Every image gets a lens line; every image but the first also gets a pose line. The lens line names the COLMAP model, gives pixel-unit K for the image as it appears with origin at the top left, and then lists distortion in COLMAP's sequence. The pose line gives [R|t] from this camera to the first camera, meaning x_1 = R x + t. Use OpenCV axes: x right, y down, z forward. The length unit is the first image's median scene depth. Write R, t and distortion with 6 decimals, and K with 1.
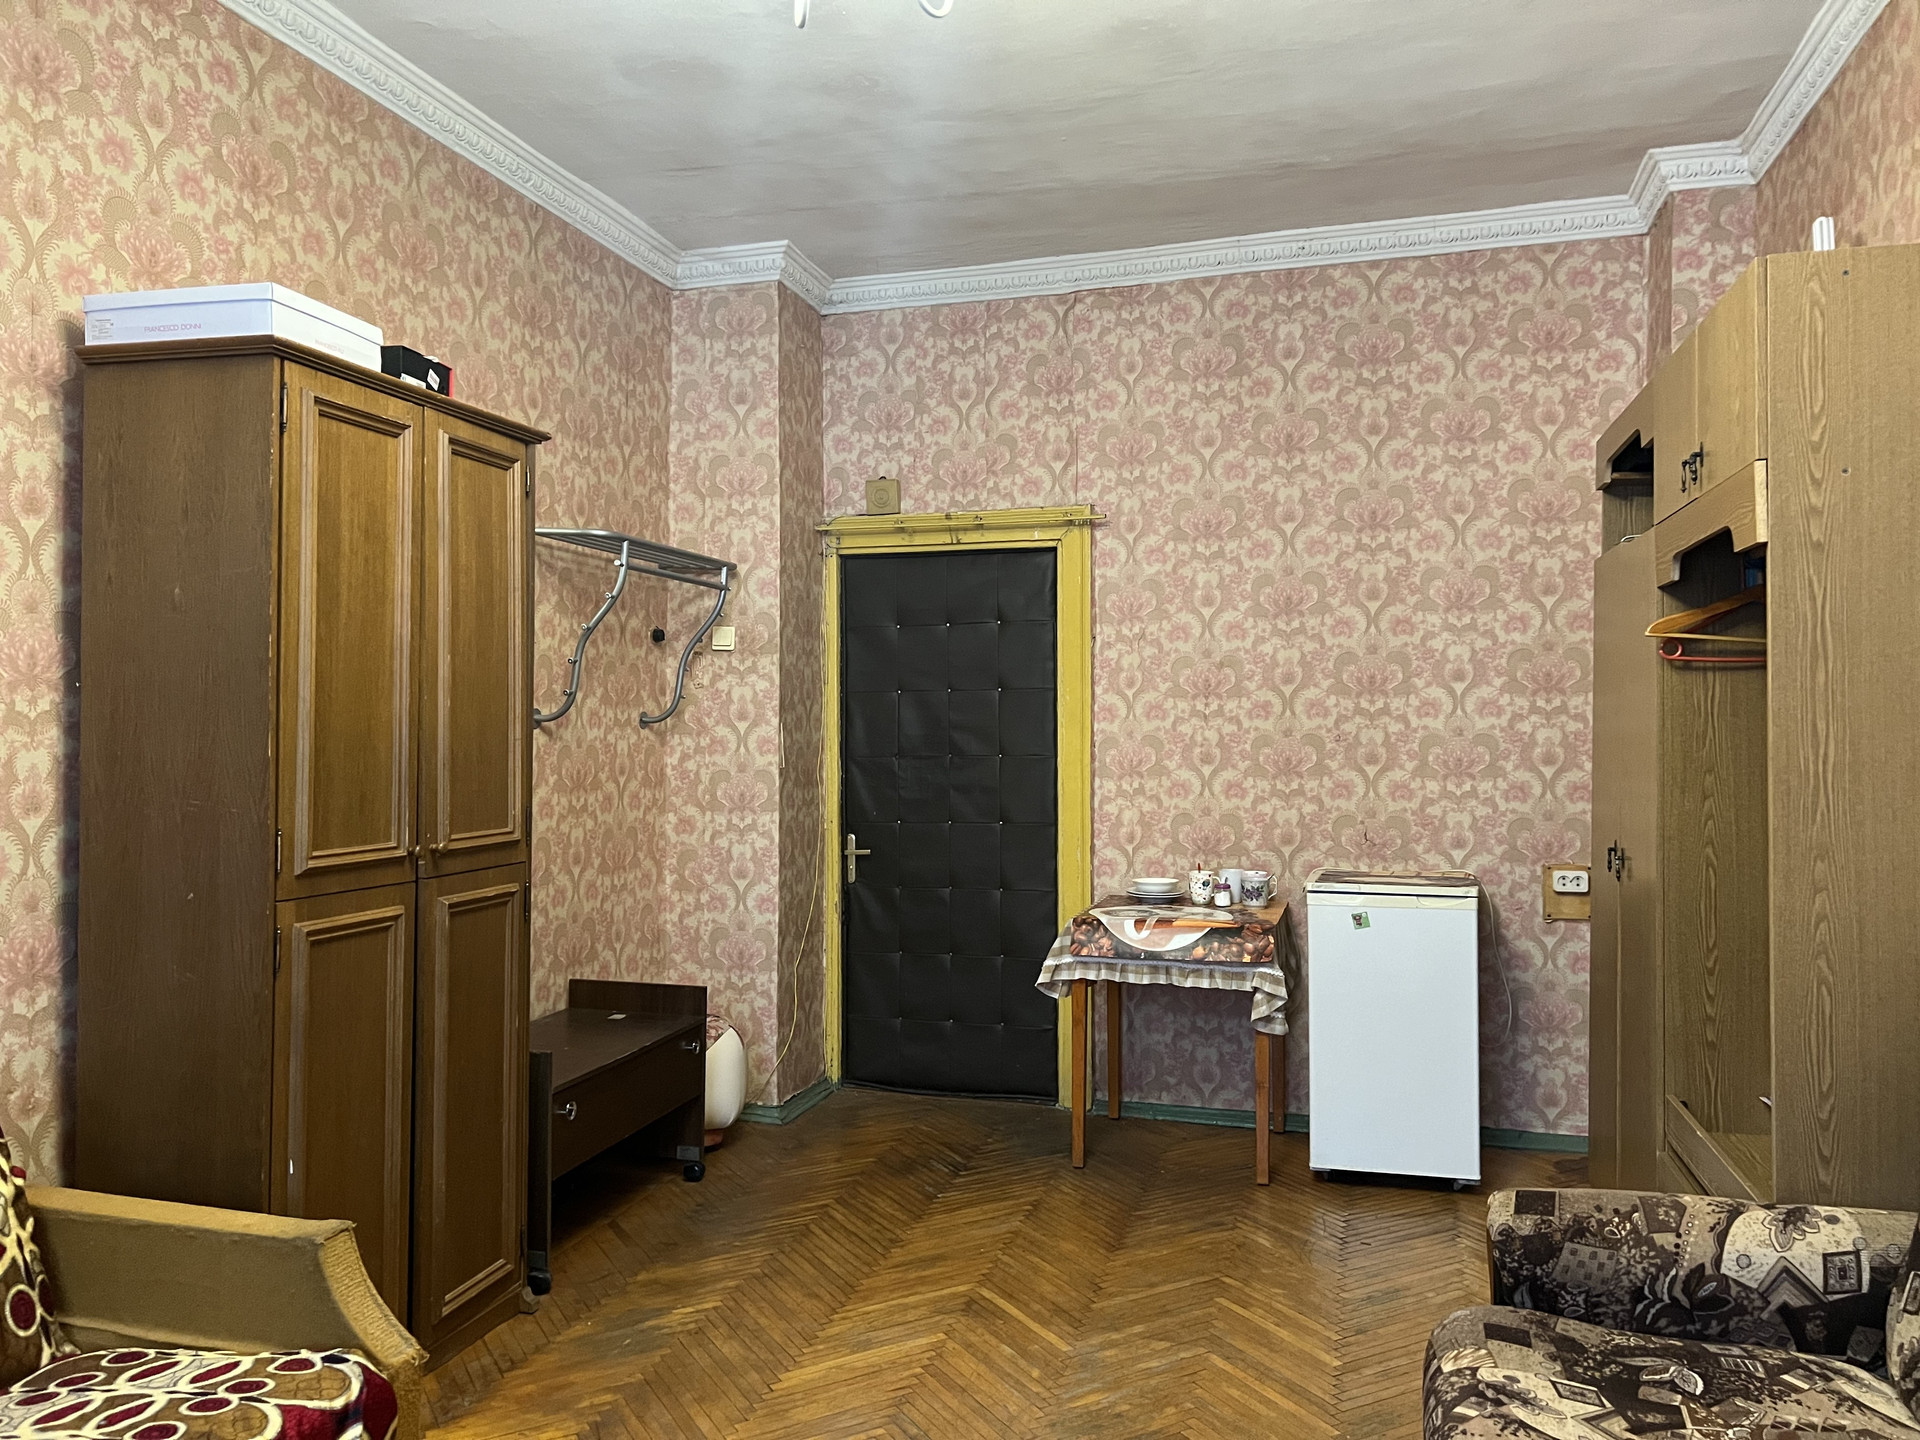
lens RADIAL K [[1436.0, 0, 972.2], [0, 1436.0, 727.7], [0, 0, 1]] dist [0.056936, -0.064084]
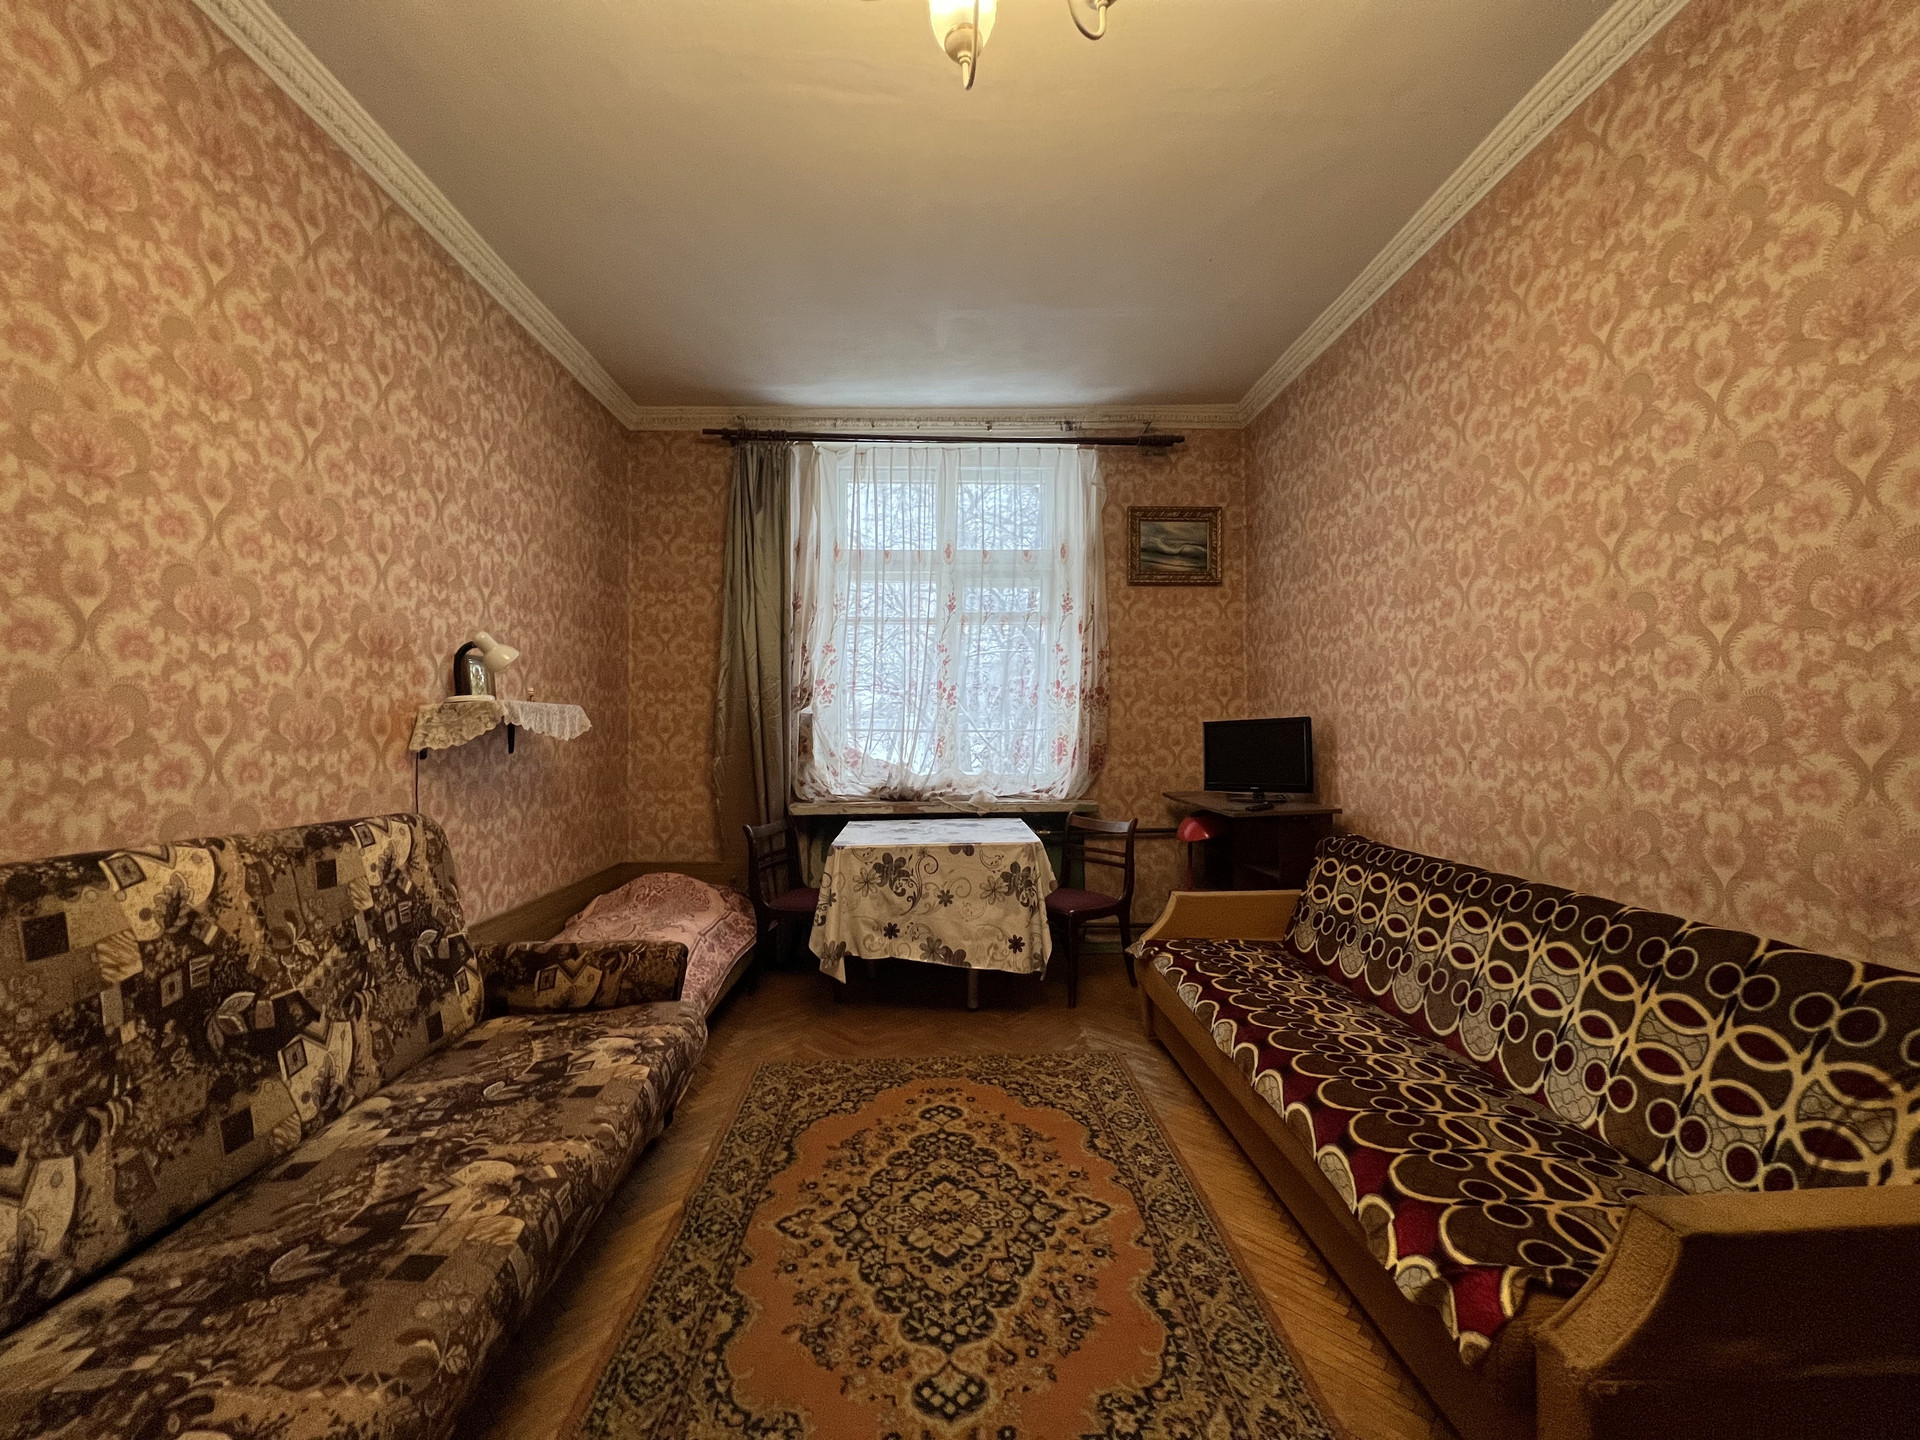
lens RADIAL K [[765.4, 0, 957.9], [0, 765.4, 721.6], [0, 0, 1]] dist [-0.002744, 0.000619]
pose [[-0.955003, 0.003708, -0.296572, 0.049912], [0.008730, 0.999840, -0.015610, 0.029838], [0.296467, -0.017496, -0.954883, 0.696490]]
